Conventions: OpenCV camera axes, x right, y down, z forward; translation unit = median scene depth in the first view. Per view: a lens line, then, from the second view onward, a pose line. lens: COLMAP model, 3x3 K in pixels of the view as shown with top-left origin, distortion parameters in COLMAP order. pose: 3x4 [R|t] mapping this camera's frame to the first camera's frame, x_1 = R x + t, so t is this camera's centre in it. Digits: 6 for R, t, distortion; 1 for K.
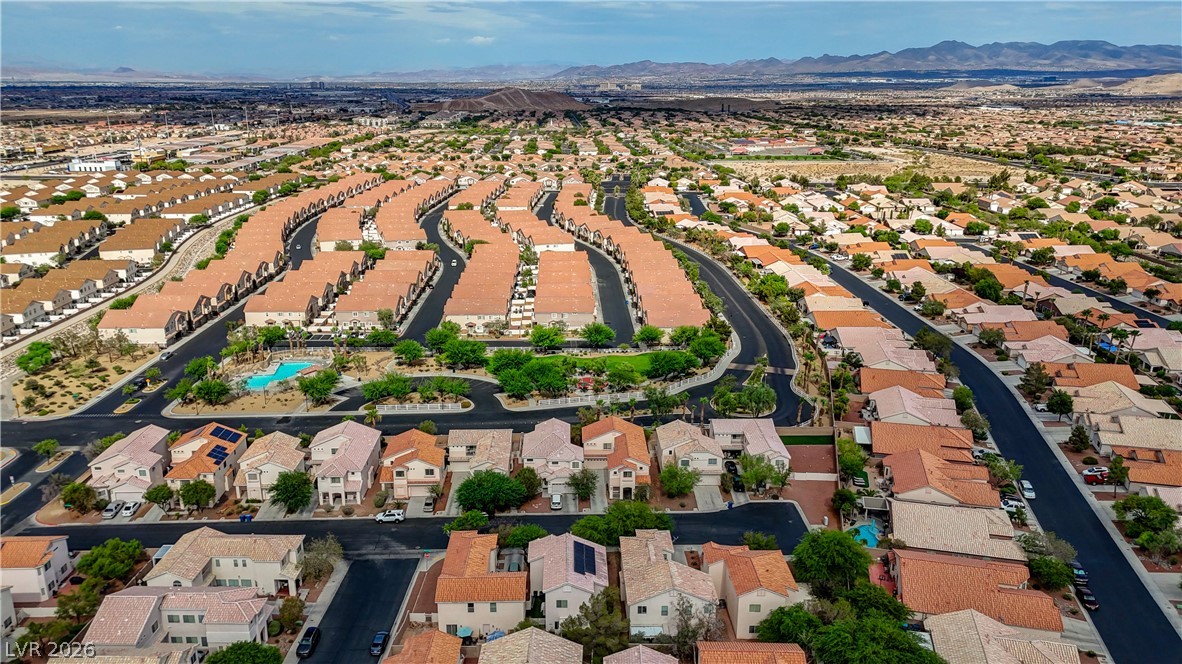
lens RADIAL K [[866.8, 0, 587.8], [0, 866.8, 331.4], [0, 0, 1]] dist [0.078654, -0.076703]
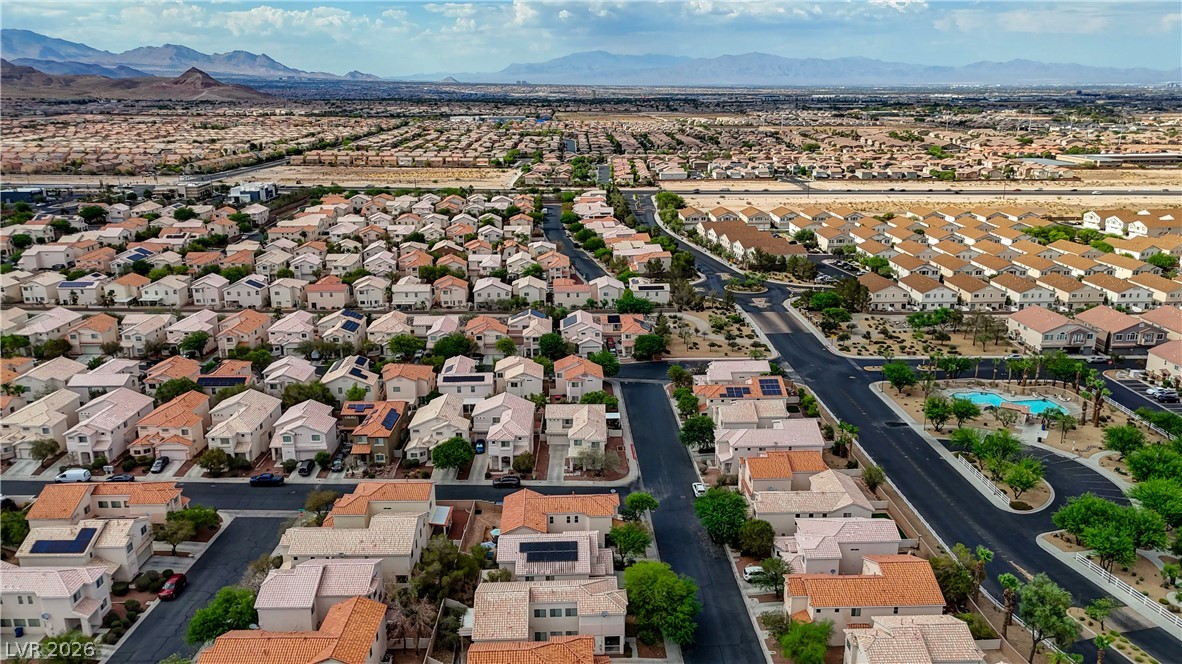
lens RADIAL K [[891.2, 0, 591.0], [0, 891.2, 332.0], [0, 0, 1]] dist [0.068714, -0.072891]
pose [[0.009527, 0.273926, -0.961704, 0.572846], [-0.272375, 0.926092, 0.261084, -0.159683], [0.962144, 0.259456, 0.083433, 0.536655]]
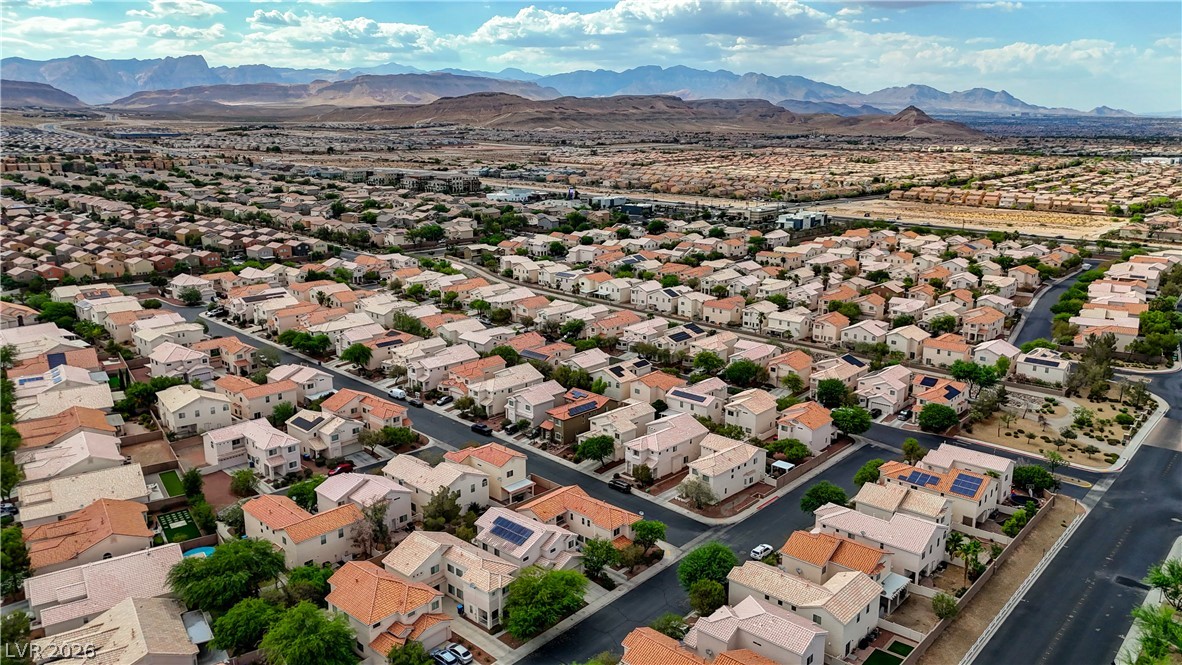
lens RADIAL K [[866.8, 0, 587.8], [0, 866.8, 331.9], [0, 0, 1]] dist [0.078654, -0.076703]
pose [[-0.686050, 0.175351, -0.706107, 0.428619], [-0.201087, 0.887016, 0.415653, -0.296487], [0.699213, 0.427147, -0.573277, 0.997826]]
